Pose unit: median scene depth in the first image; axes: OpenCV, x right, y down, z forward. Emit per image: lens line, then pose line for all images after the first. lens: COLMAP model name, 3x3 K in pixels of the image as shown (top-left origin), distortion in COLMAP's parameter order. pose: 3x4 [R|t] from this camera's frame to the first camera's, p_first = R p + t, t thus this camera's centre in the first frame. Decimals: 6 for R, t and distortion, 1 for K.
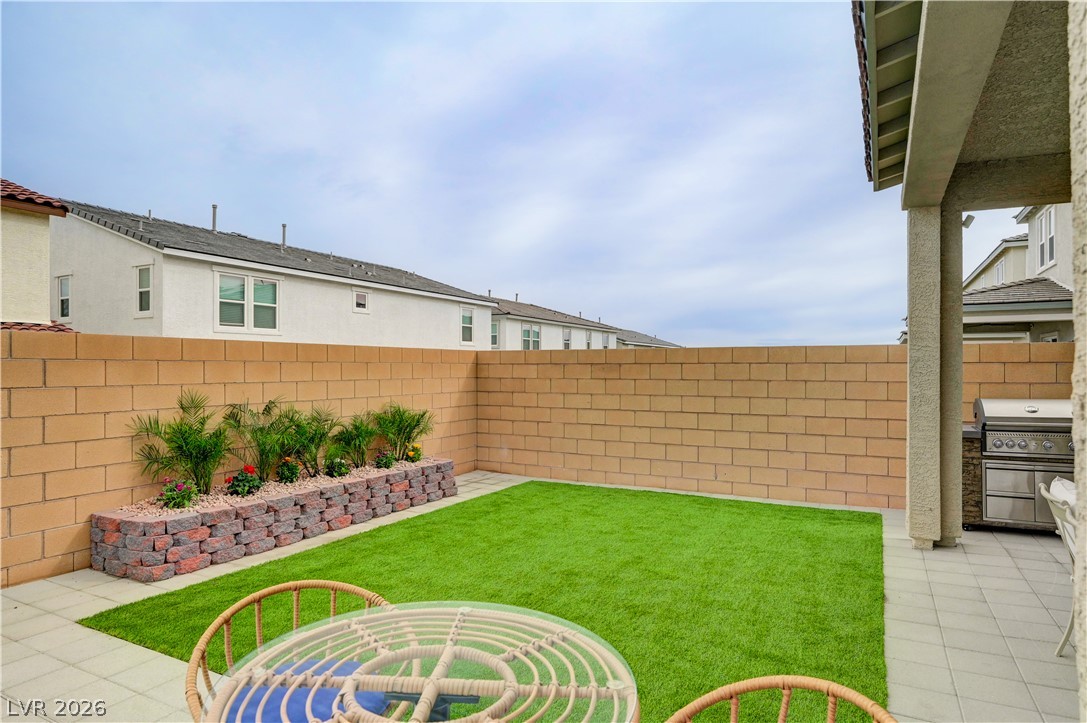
lens RADIAL K [[634.5, 0, 531.9], [0, 634.5, 364.7], [0, 0, 1]] dist [0.000243, -0.000034]
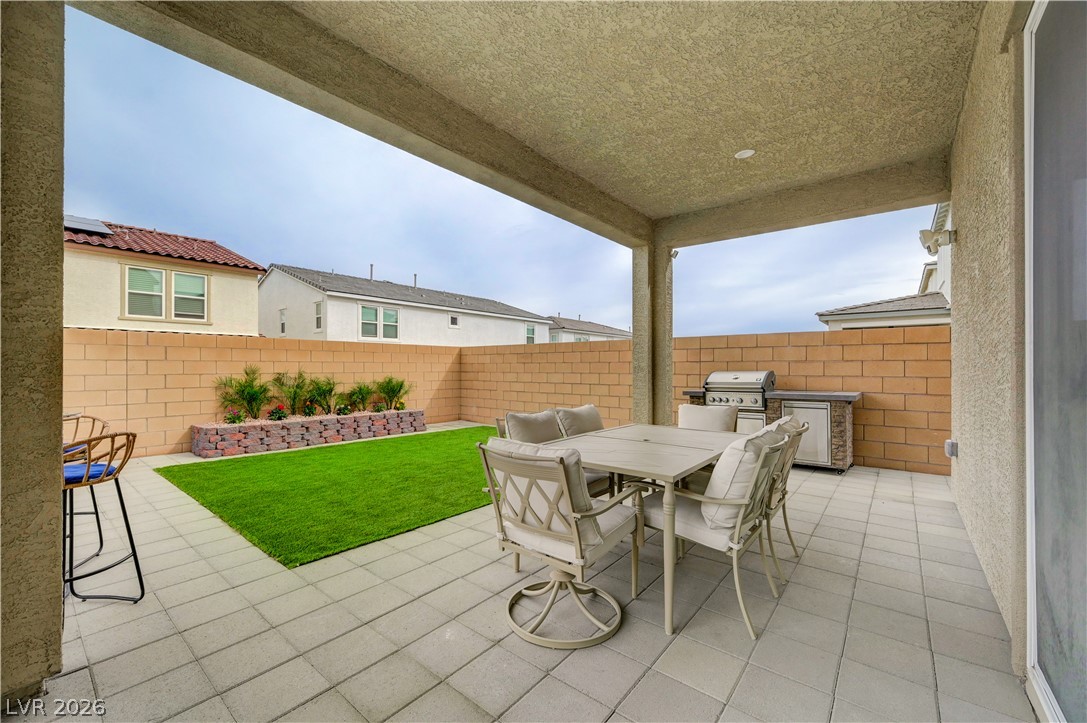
lens RADIAL K [[437.4, 0, 533.9], [0, 437.4, 365.8], [0, 0, 1]] dist [-0.000963, -0.000102]
pose [[0.980860, -0.000579, -0.194712, 0.397718], [0.000751, 0.999999, 0.000807, 0.032530], [0.194711, -0.000938, 0.980860, -0.083712]]
